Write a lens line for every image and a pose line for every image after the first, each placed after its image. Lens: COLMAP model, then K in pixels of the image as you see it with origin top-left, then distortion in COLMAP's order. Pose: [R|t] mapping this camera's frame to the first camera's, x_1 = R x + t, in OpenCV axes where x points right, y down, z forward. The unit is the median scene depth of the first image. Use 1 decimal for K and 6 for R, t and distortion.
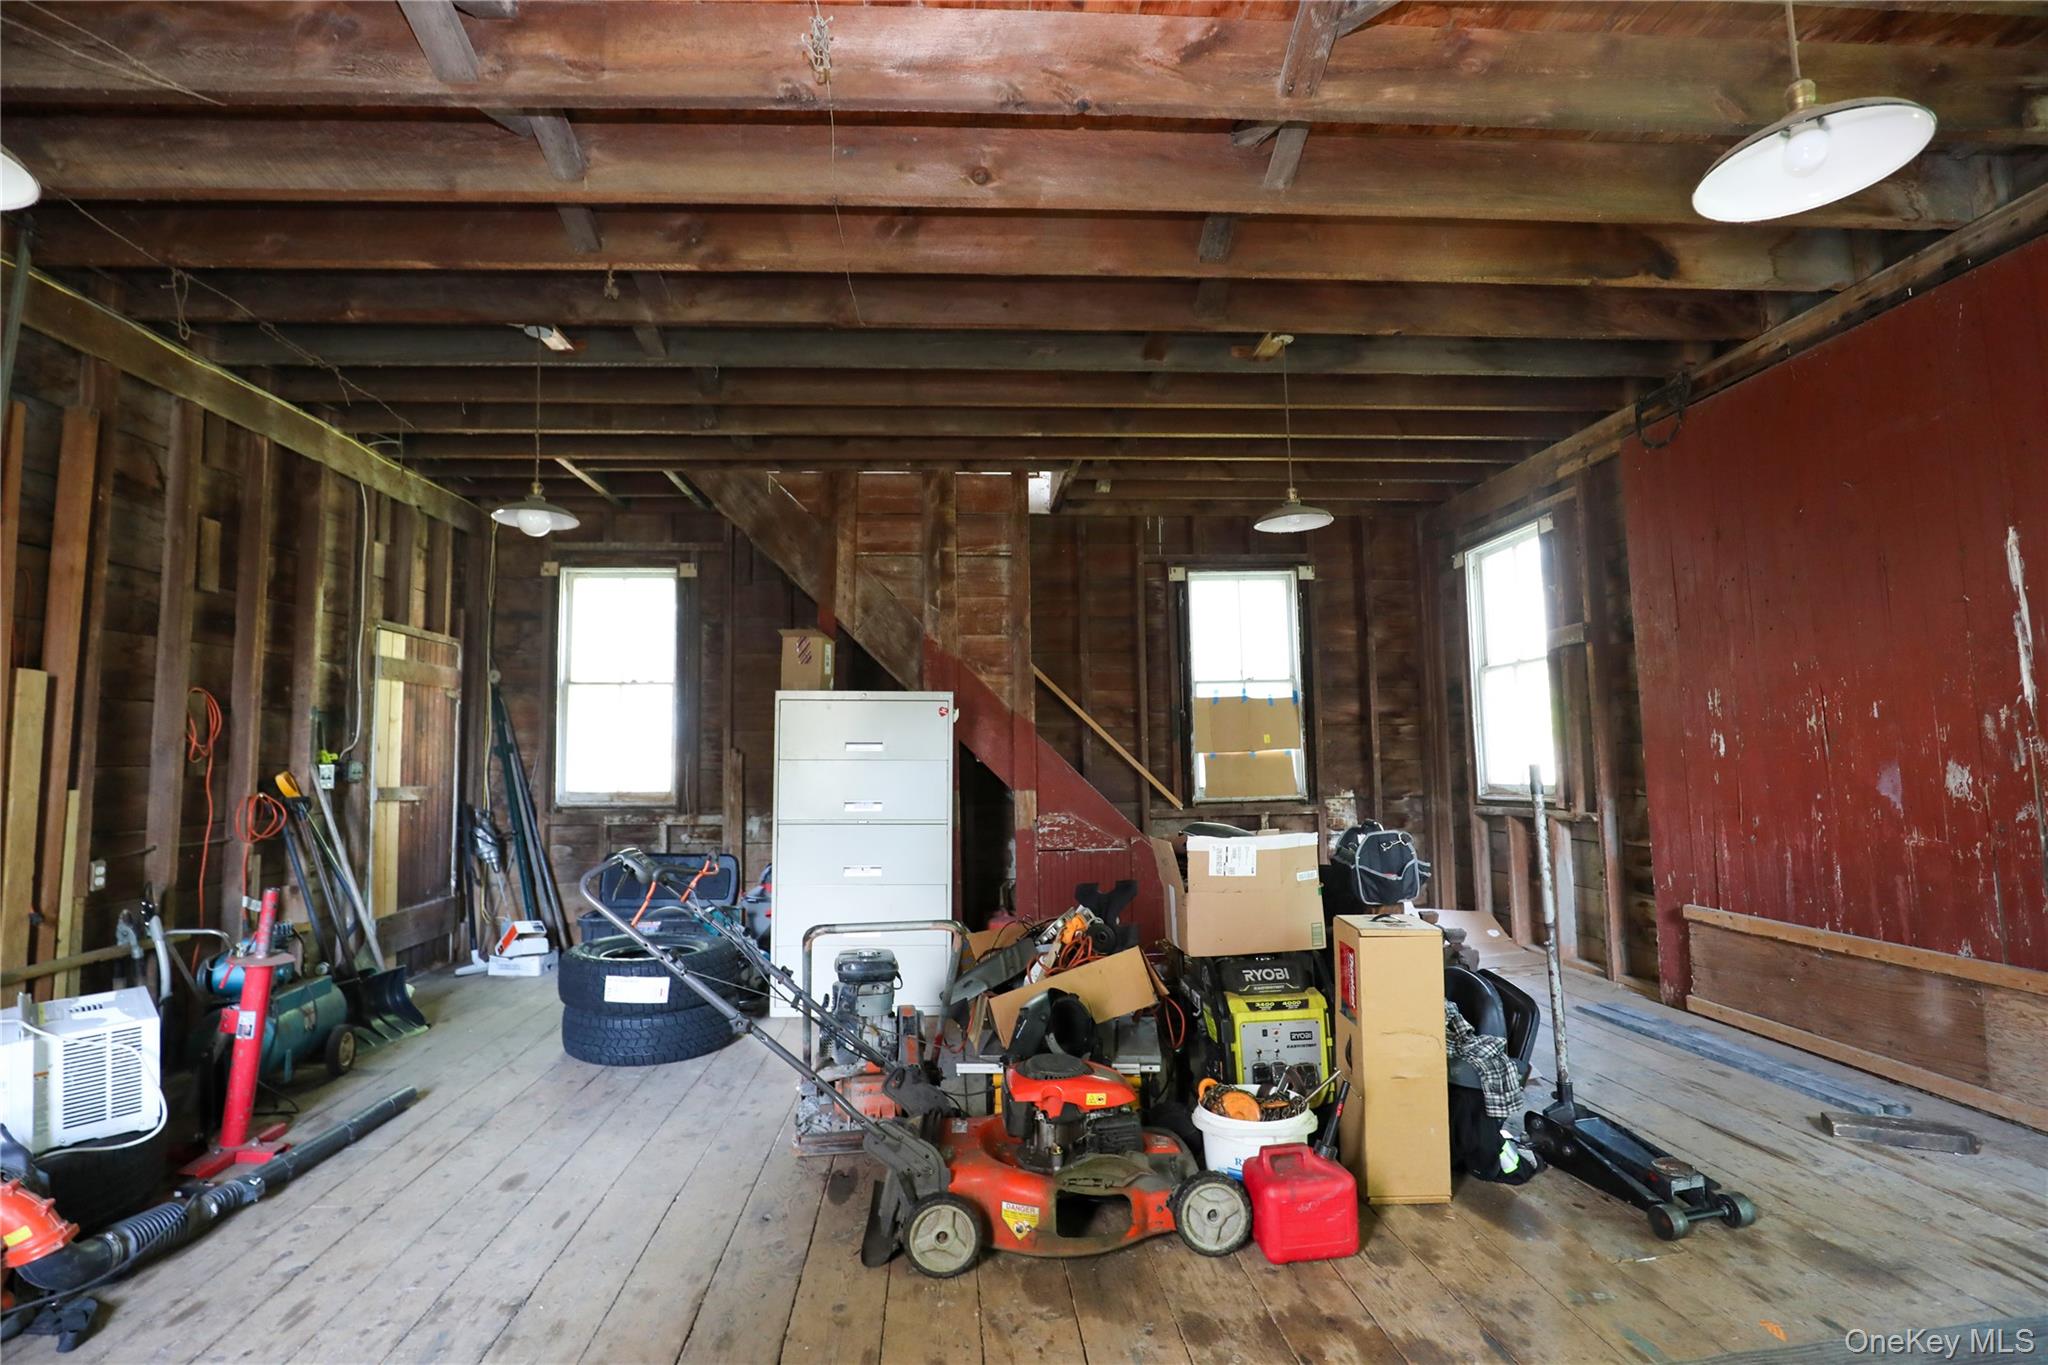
lens RADIAL K [[935.0, 0, 1016.4], [0, 935.0, 689.0], [0, 0, 1]] dist [-0.038060, 0.008166]
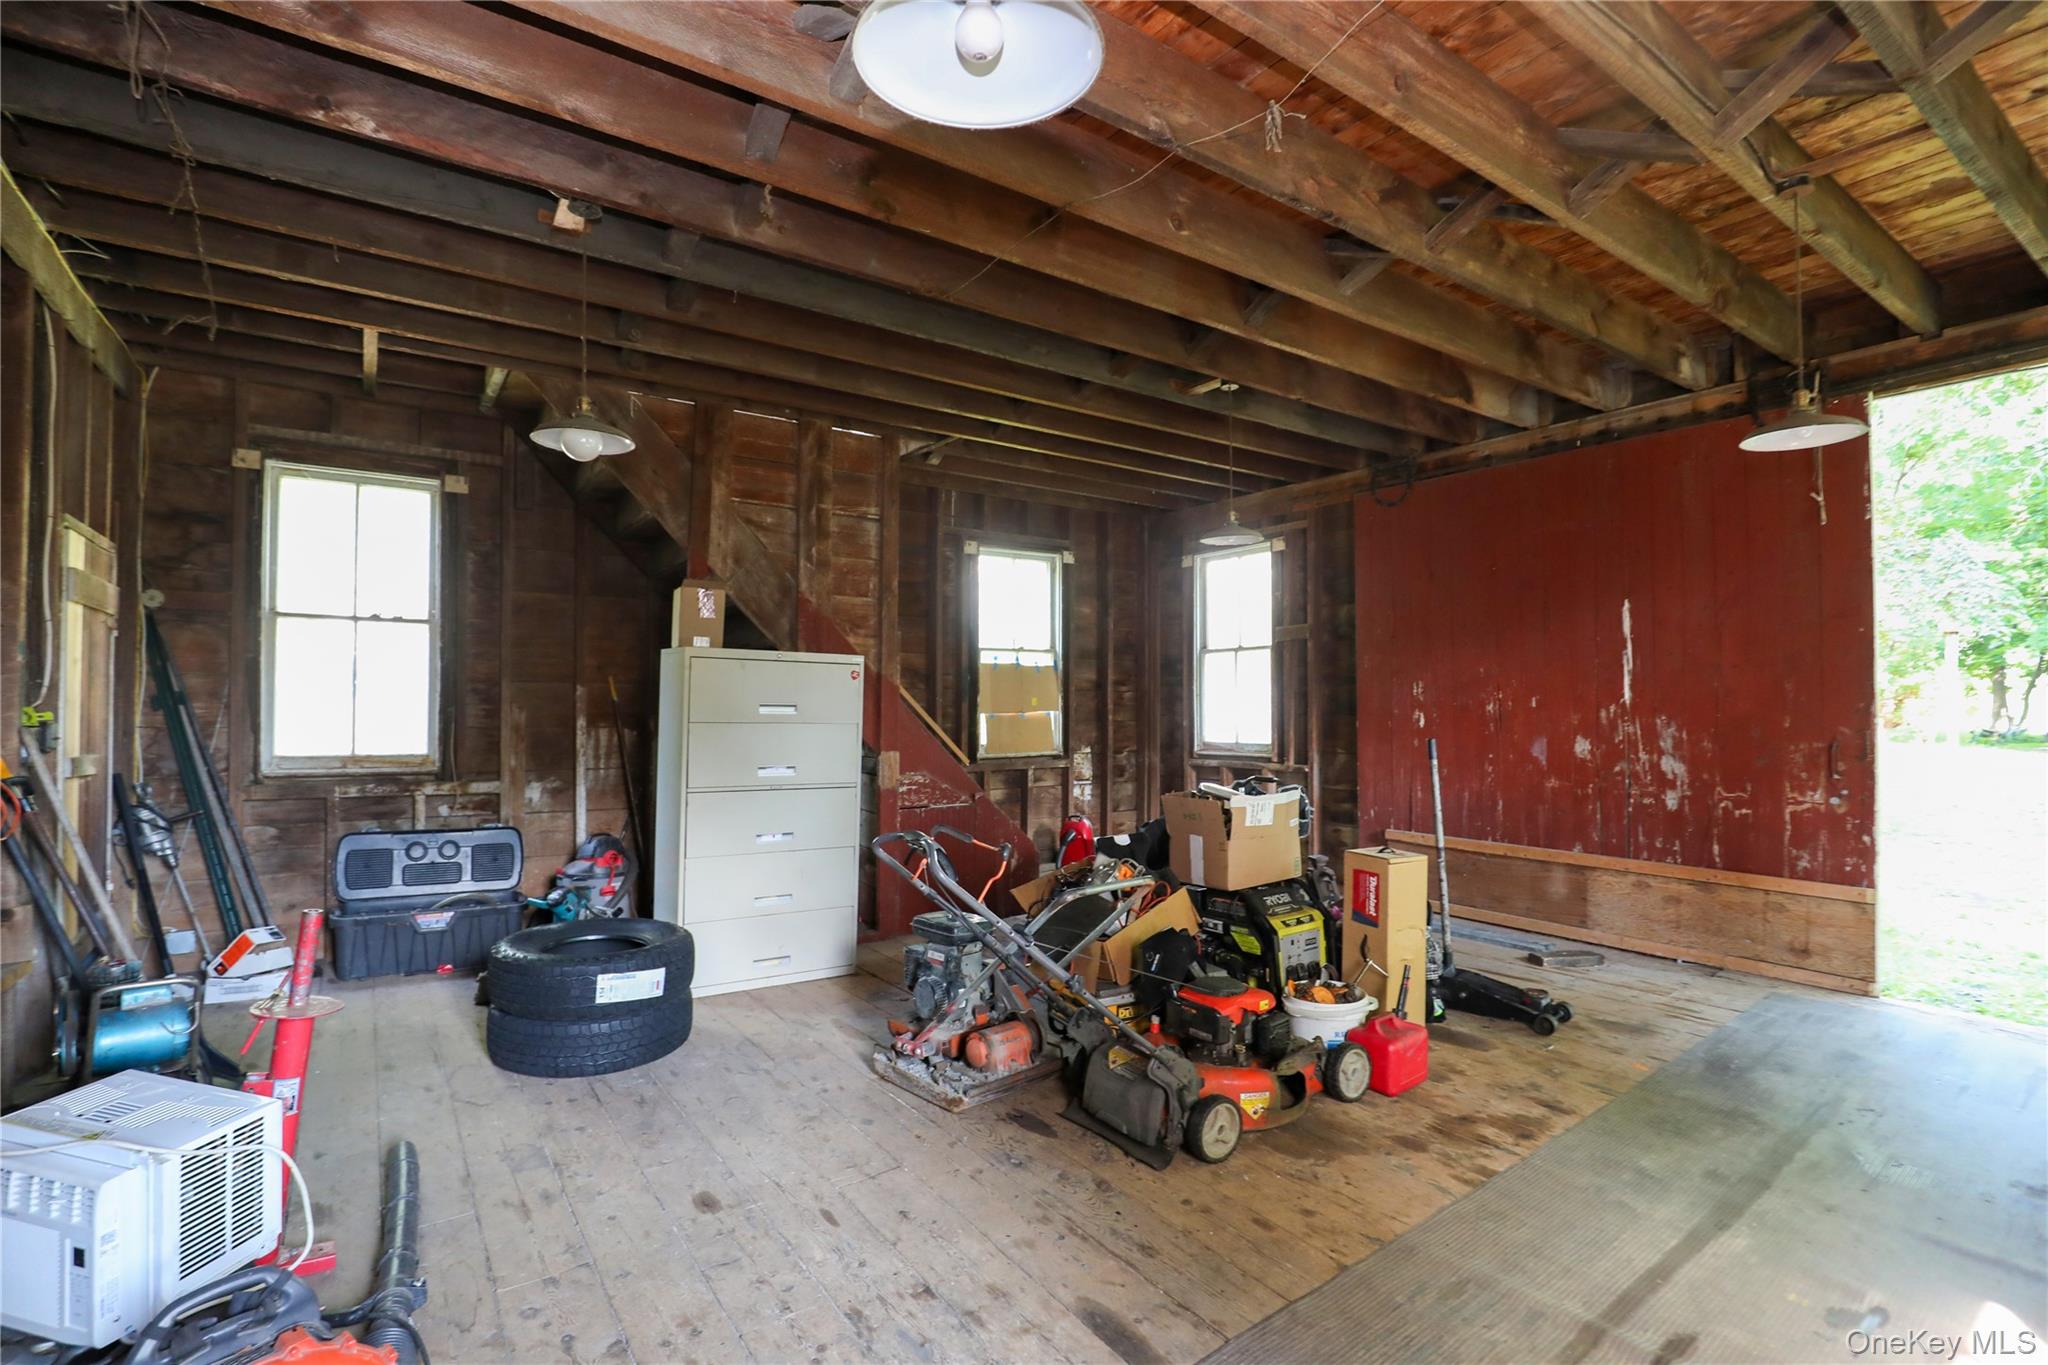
lens RADIAL K [[935.0, 0, 1016.4], [0, 935.0, 689.0], [0, 0, 1]] dist [-0.038060, 0.008166]
pose [[0.856231, 0.024204, 0.516026, -0.424787], [-0.055154, 0.997475, 0.044731, -0.014510], [-0.513640, -0.066761, 0.855404, 0.053799]]
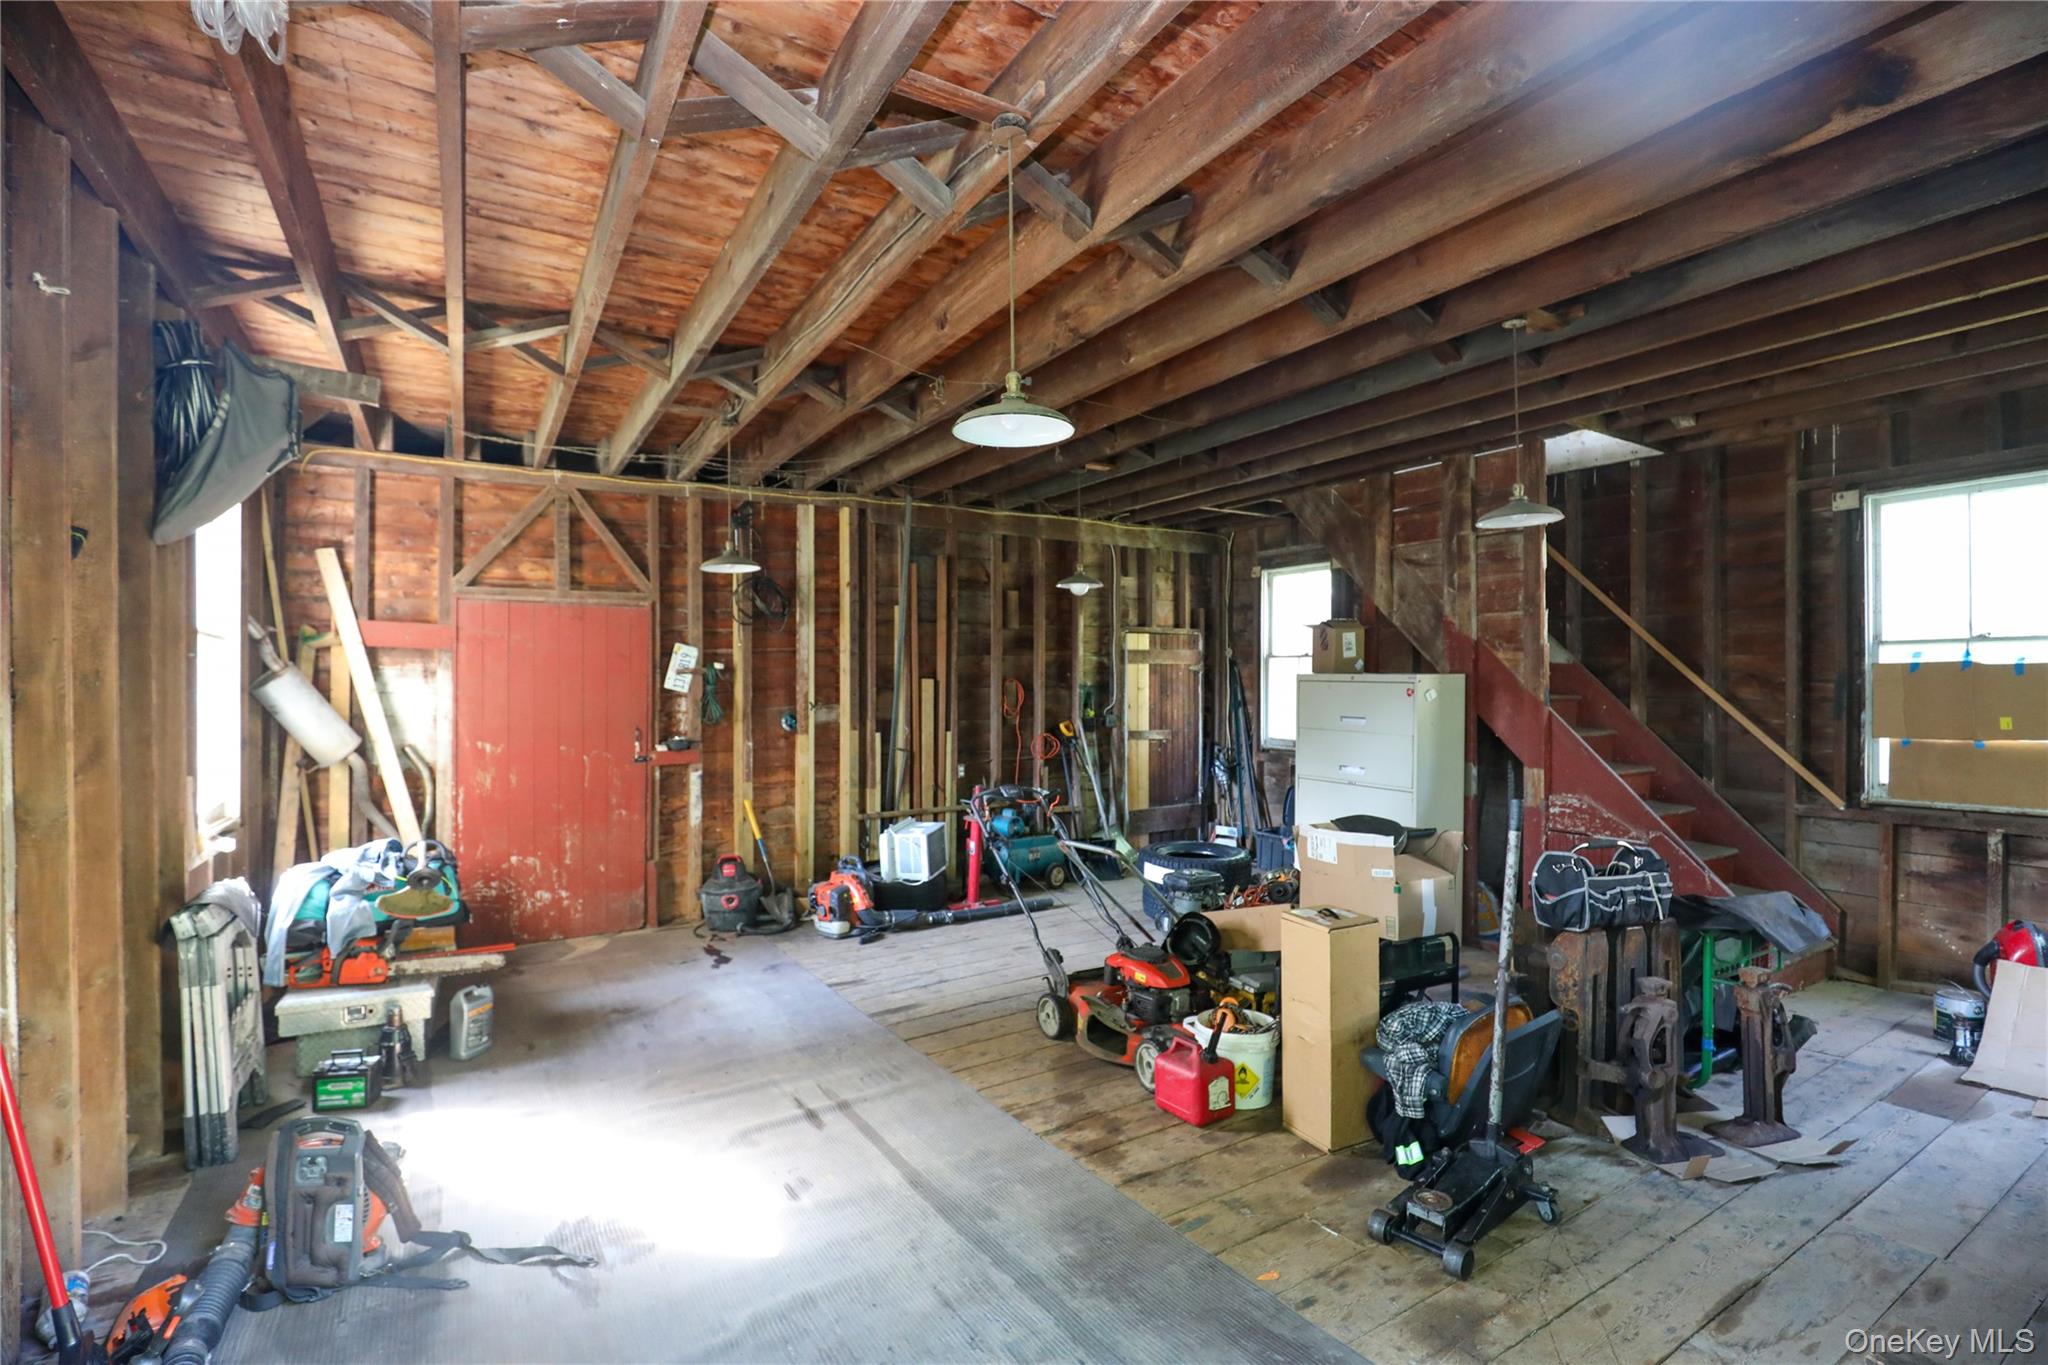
lens RADIAL K [[935.0, 0, 1016.4], [0, 935.0, 689.0], [0, 0, 1]] dist [-0.038060, 0.008166]
pose [[0.462353, 0.018594, -0.886501, 0.658445], [0.059840, 0.996847, 0.052117, -0.063083], [0.884674, -0.077145, 0.459782, 0.068414]]
